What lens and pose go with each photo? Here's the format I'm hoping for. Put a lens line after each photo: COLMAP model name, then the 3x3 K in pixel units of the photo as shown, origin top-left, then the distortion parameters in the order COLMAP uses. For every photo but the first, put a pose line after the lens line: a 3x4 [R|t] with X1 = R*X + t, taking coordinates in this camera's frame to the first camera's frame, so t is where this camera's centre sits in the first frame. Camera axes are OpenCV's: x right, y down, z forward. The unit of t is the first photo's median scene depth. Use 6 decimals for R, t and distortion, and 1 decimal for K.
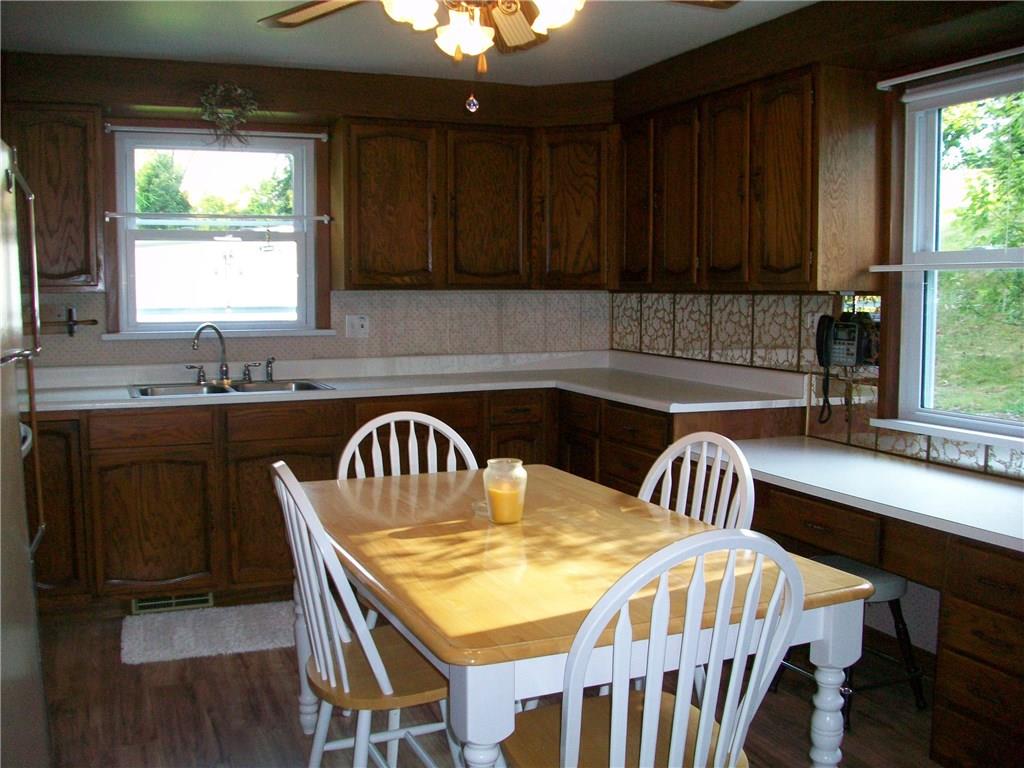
lens RADIAL K [[1029.1, 0, 514.2], [0, 1029.1, 386.1], [0, 0, 1]] dist [-0.105426, 0.016937]
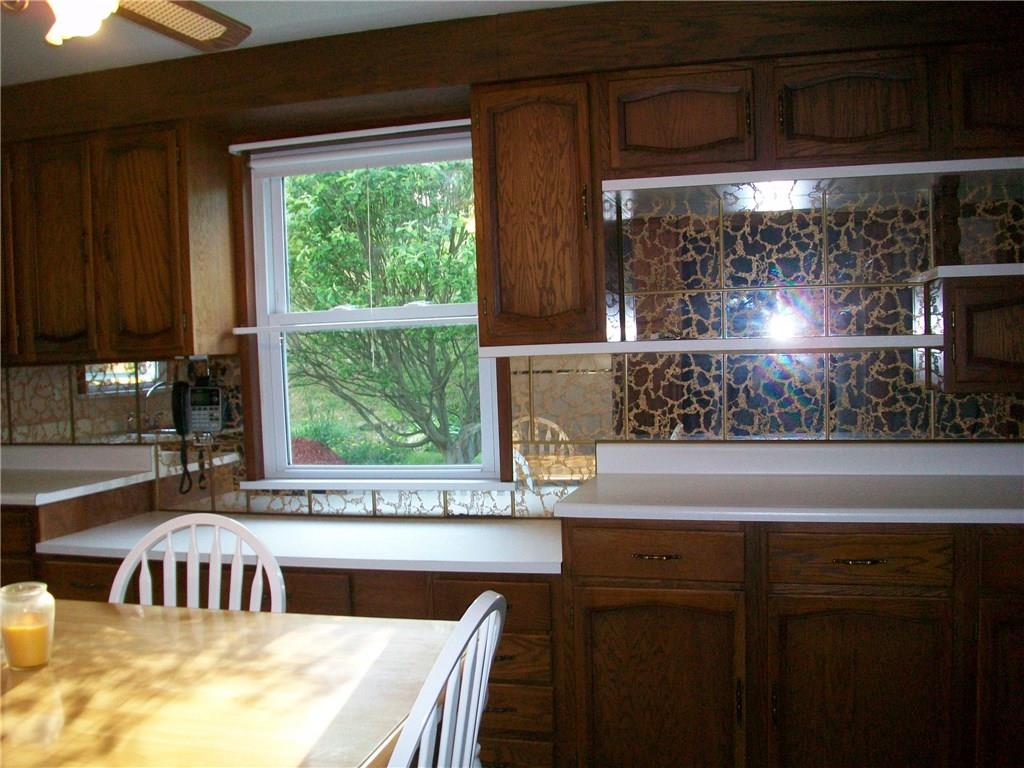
lens RADIAL K [[1029.1, 0, 514.2], [0, 1029.1, 386.1], [0, 0, 1]] dist [-0.105426, 0.016937]
pose [[0.648871, -0.062510, 0.758326, -0.226772], [0.108836, 0.993997, -0.011191, -0.021149], [-0.753074, 0.089795, 0.651779, 0.146809]]
